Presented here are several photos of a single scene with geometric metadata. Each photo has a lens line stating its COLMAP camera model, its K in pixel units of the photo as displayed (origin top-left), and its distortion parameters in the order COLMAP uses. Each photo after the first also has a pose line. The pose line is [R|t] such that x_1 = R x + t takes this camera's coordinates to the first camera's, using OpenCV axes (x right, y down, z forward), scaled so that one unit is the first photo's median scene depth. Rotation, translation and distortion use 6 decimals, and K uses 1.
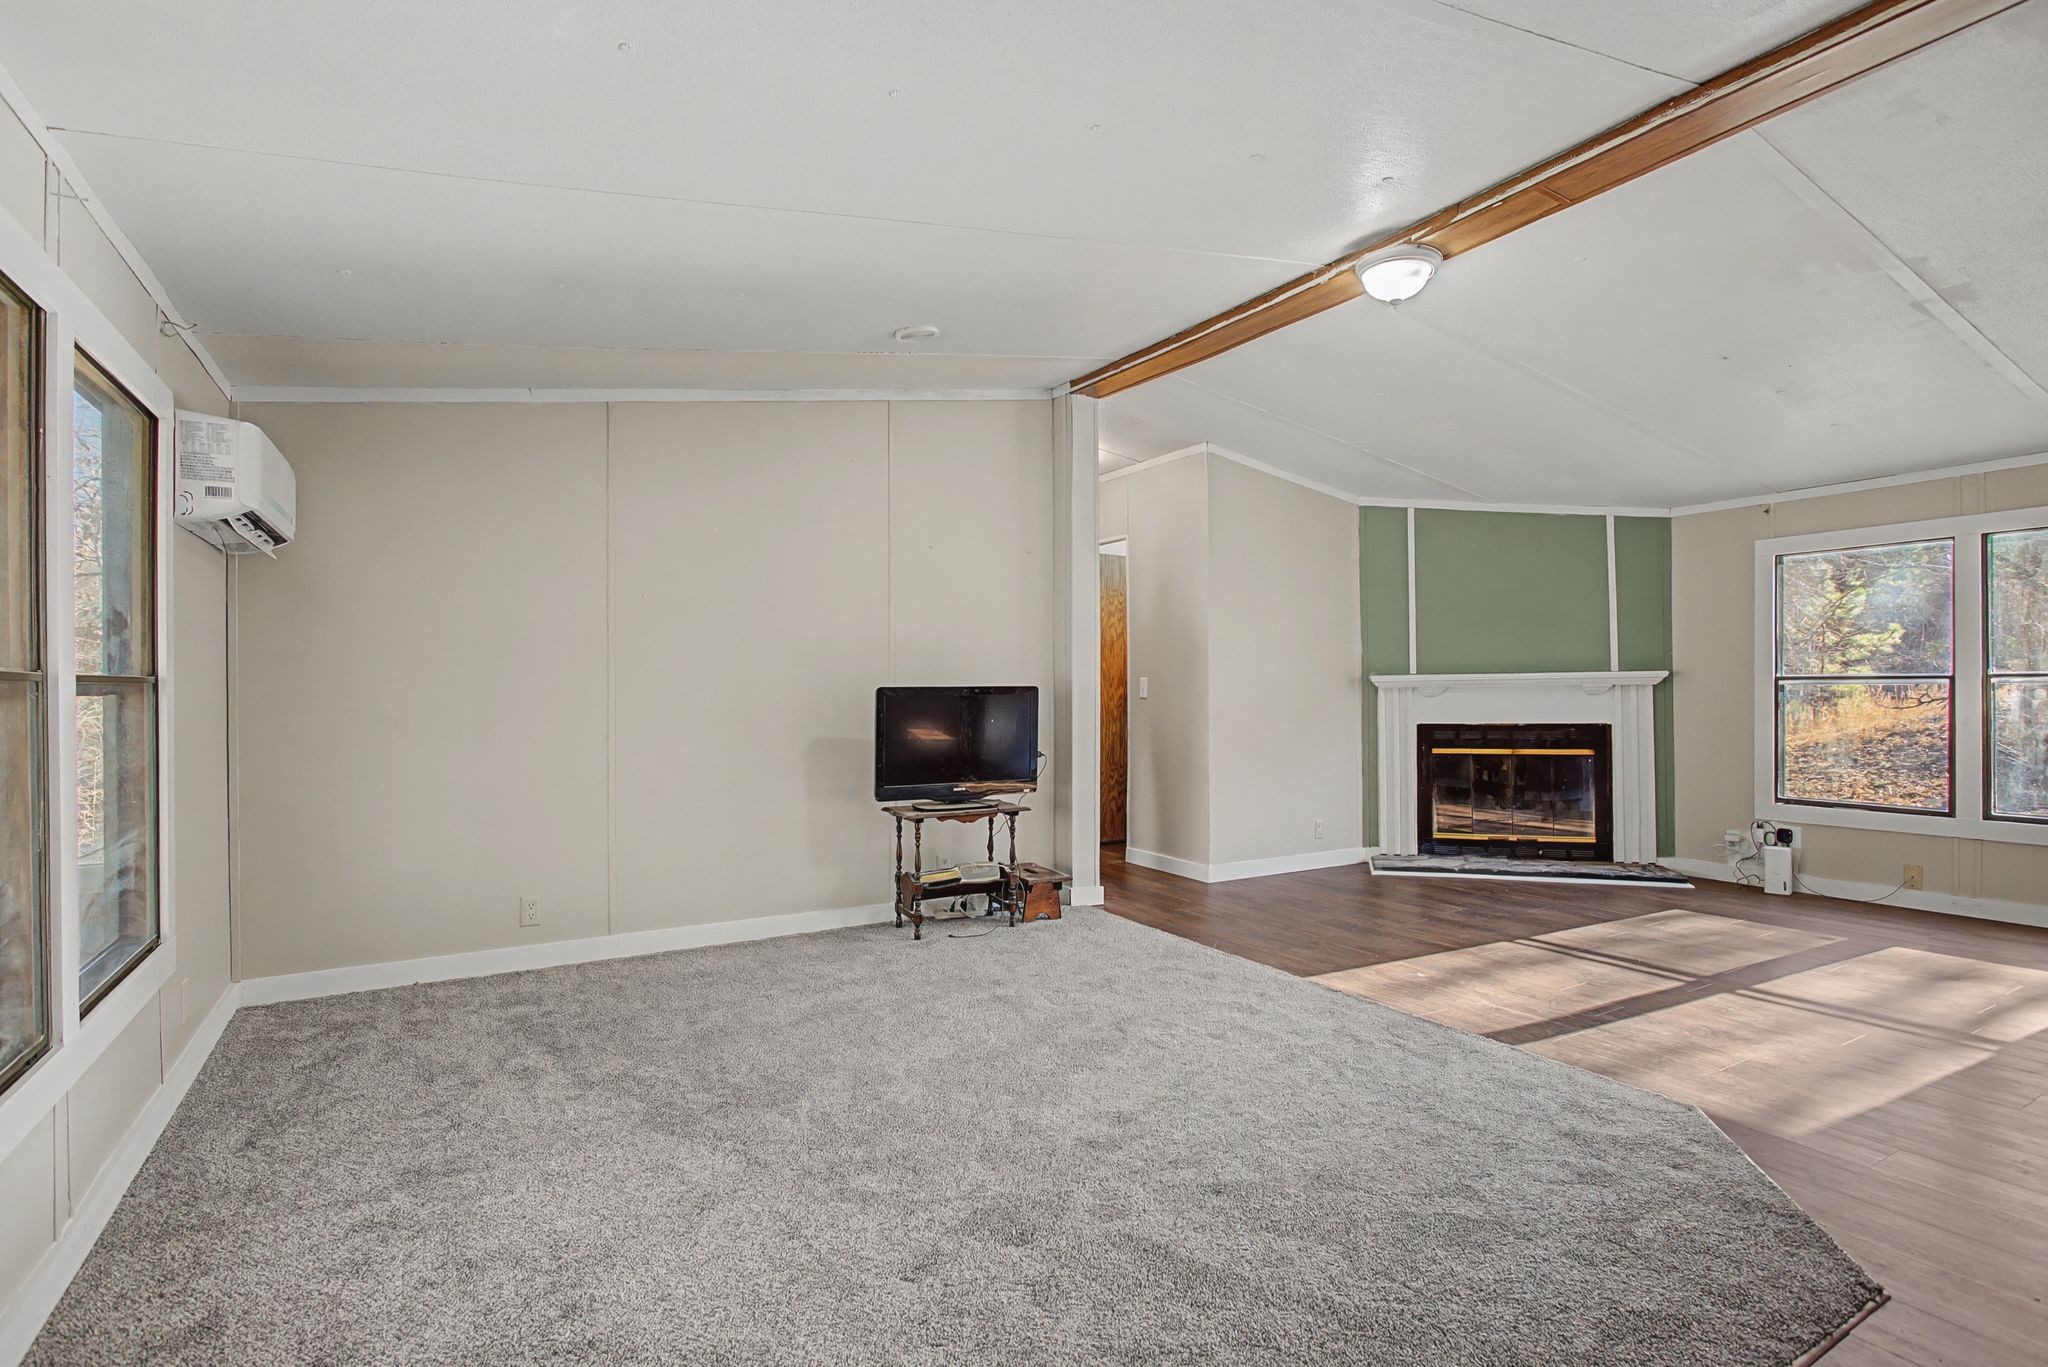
lens RADIAL K [[985.3, 0, 1023.4], [0, 985.3, 688.0], [0, 0, 1]] dist [-0.009246, 0.003951]
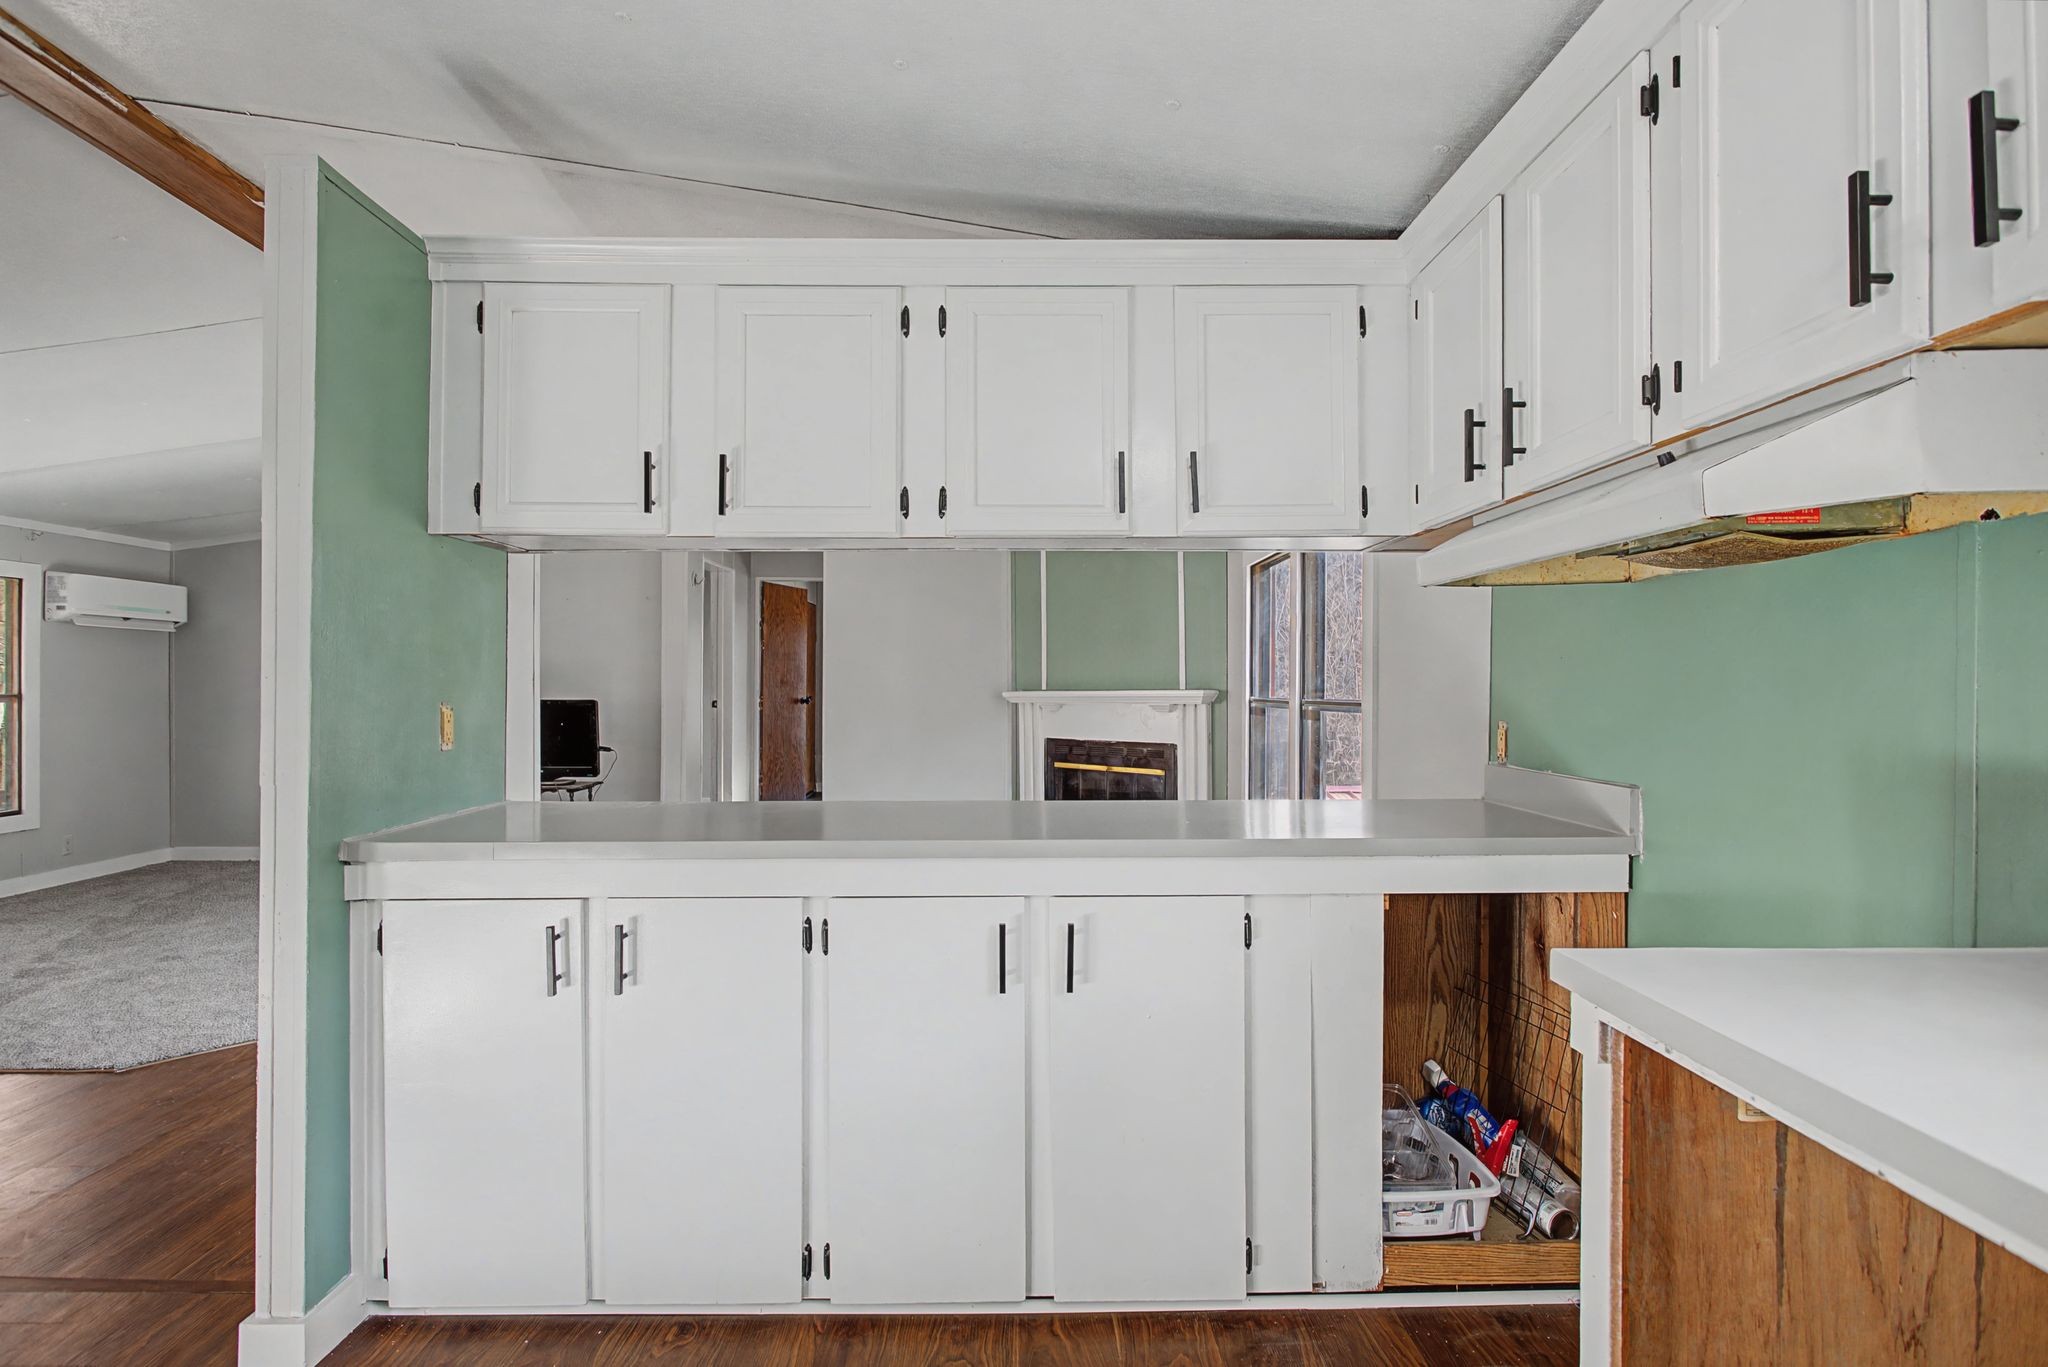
lens RADIAL K [[985.3, 0, 1028.8], [0, 985.3, 682.4], [0, 0, 1]] dist [-0.009246, 0.003951]
pose [[0.870843, 0.004416, -0.491542, 0.948110], [-0.006650, 0.999974, -0.002798, -0.020756], [0.491517, 0.005705, 0.870849, 0.079502]]
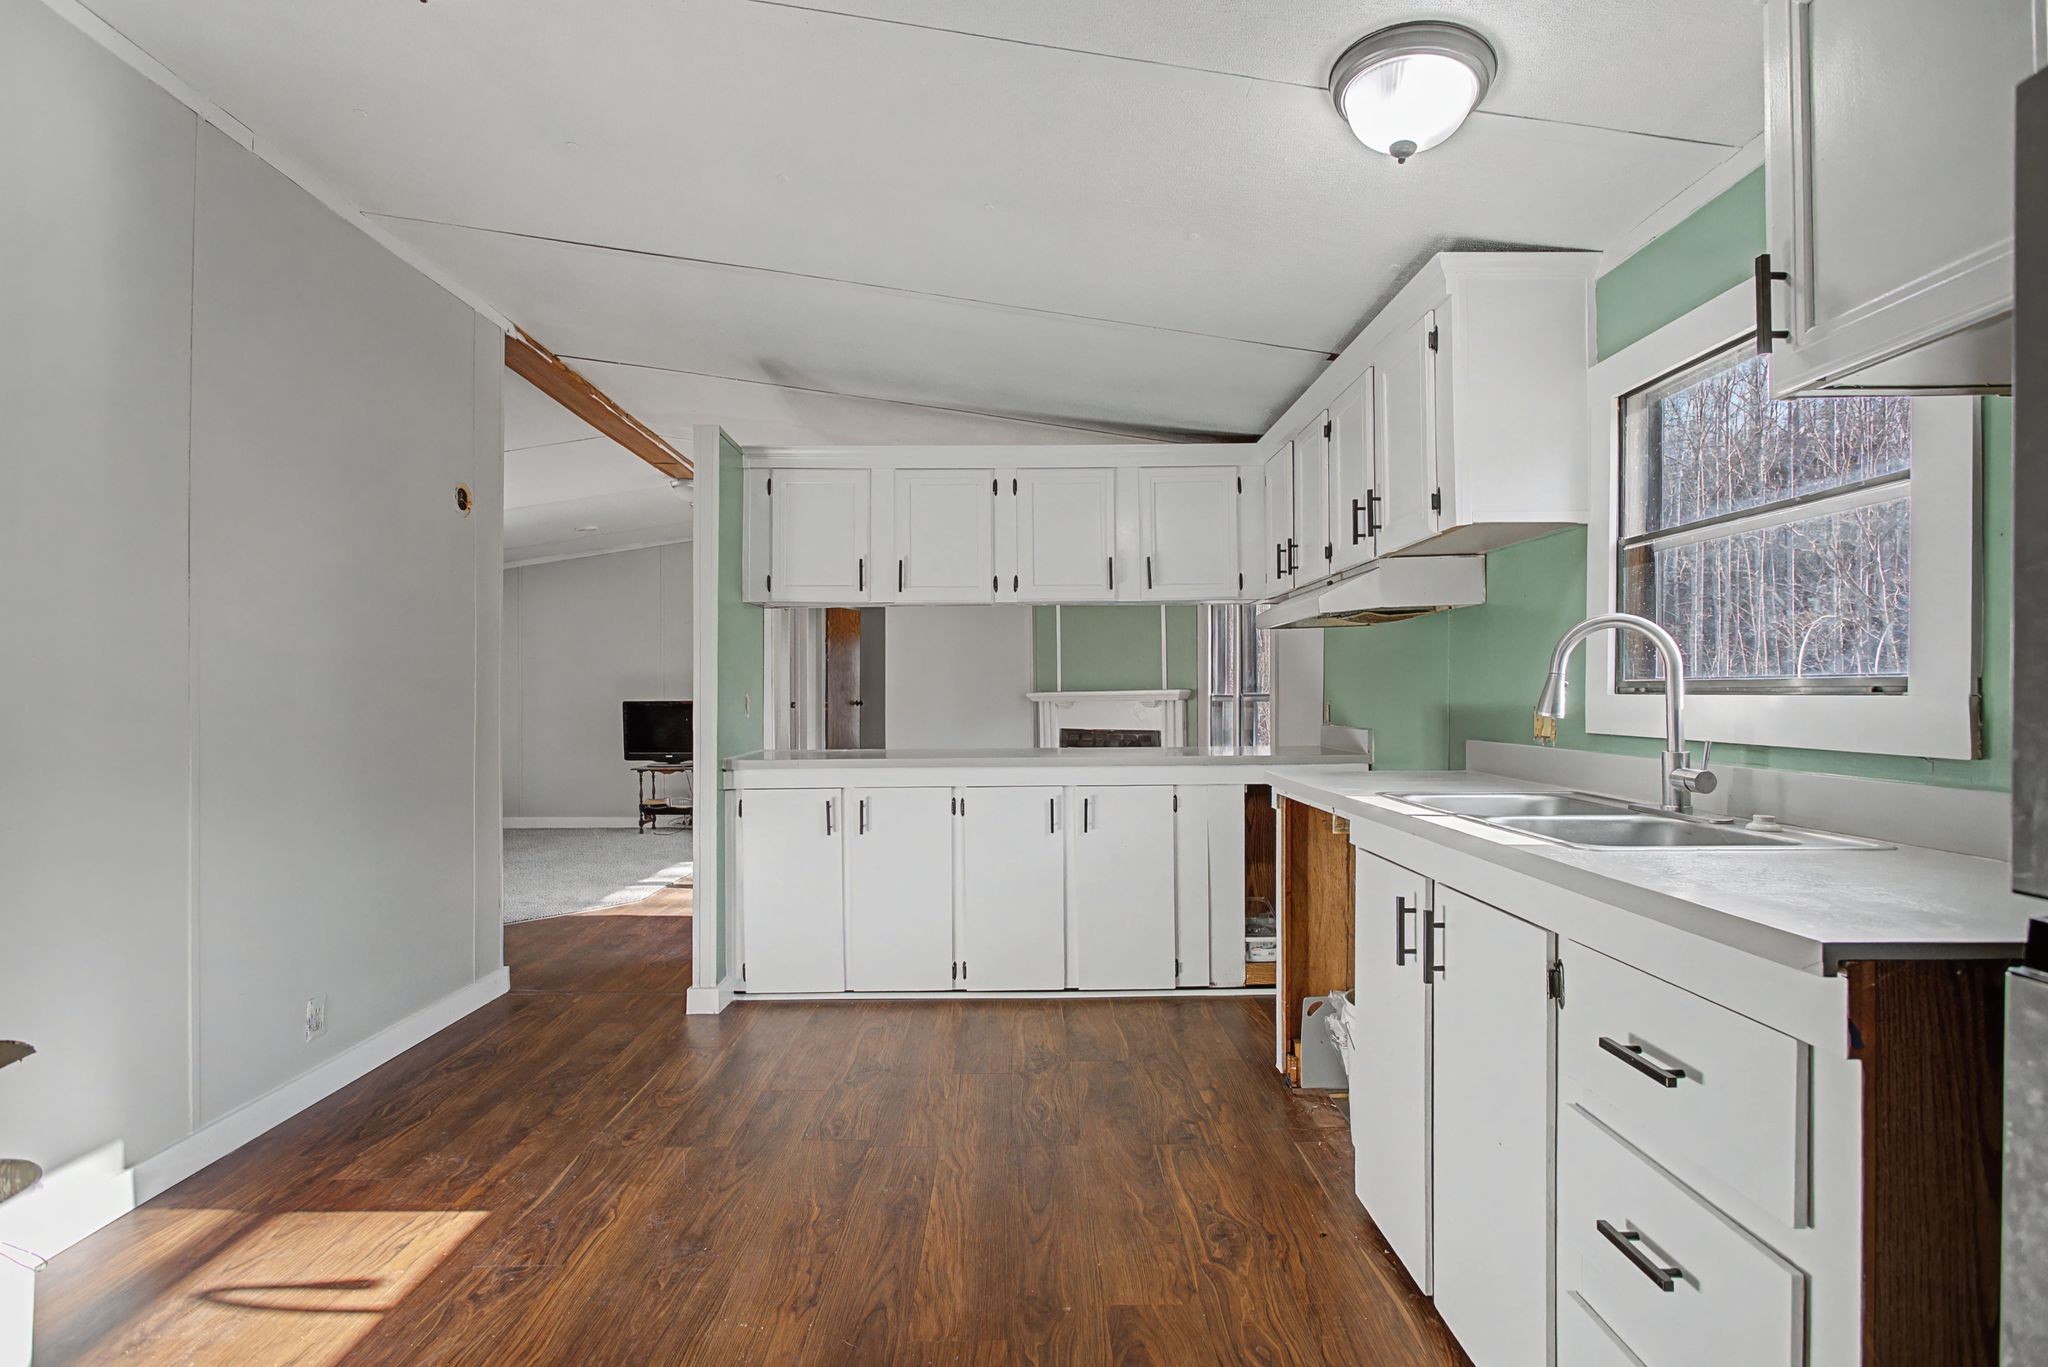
lens RADIAL K [[985.3, 0, 1033.7], [0, 985.3, 693.8], [0, 0, 1]] dist [-0.009246, 0.003951]
pose [[0.871047, 0.000689, -0.491199, 1.085685], [-0.000646, 1.000000, 0.000258, -0.012079], [0.491199, 0.000093, 0.871047, -0.204233]]
